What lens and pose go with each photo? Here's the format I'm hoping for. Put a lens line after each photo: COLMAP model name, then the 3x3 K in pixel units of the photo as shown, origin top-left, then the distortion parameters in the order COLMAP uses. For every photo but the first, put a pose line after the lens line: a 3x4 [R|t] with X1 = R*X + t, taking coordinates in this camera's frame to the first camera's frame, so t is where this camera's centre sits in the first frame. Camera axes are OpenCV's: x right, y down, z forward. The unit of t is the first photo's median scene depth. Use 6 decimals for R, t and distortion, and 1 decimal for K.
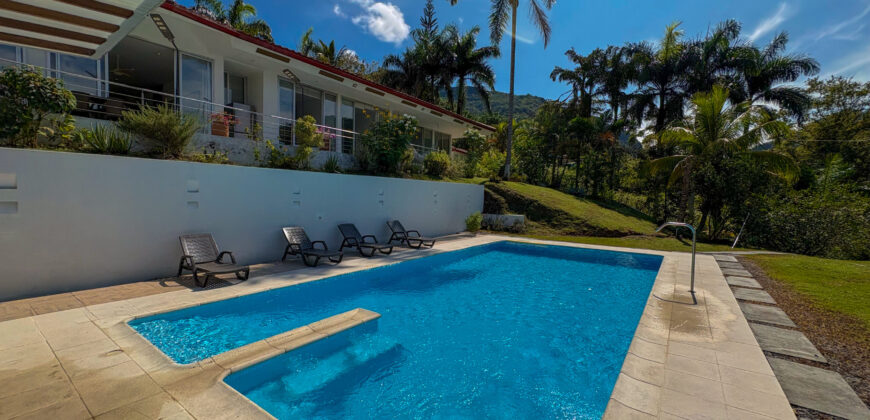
lens RADIAL K [[347.5, 0, 439.7], [0, 347.5, 207.6], [0, 0, 1]] dist [0.002326, 0.000585]
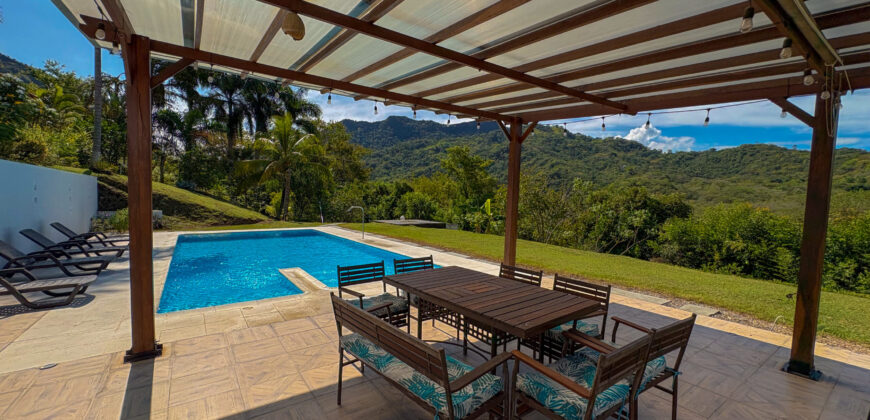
lens RADIAL K [[347.5, 0, 432.0], [0, 347.5, 203.5], [0, 0, 1]] dist [0.002326, 0.000585]
pose [[0.327340, -0.031092, 0.944395, -0.284047], [0.022100, 0.999437, 0.025244, -0.003605], [-0.944648, 0.012608, 0.327842, -0.017896]]
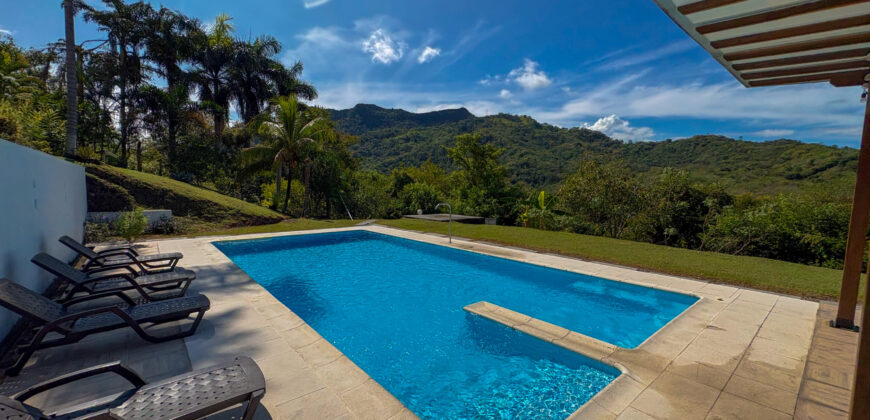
lens RADIAL K [[347.5, 0, 431.8], [0, 347.5, 205.2], [0, 0, 1]] dist [0.002326, 0.000585]
pose [[0.244181, -0.067070, 0.967408, -0.238965], [0.028143, 0.997675, 0.062065, -0.012854], [-0.969321, 0.012070, 0.245501, 0.169624]]
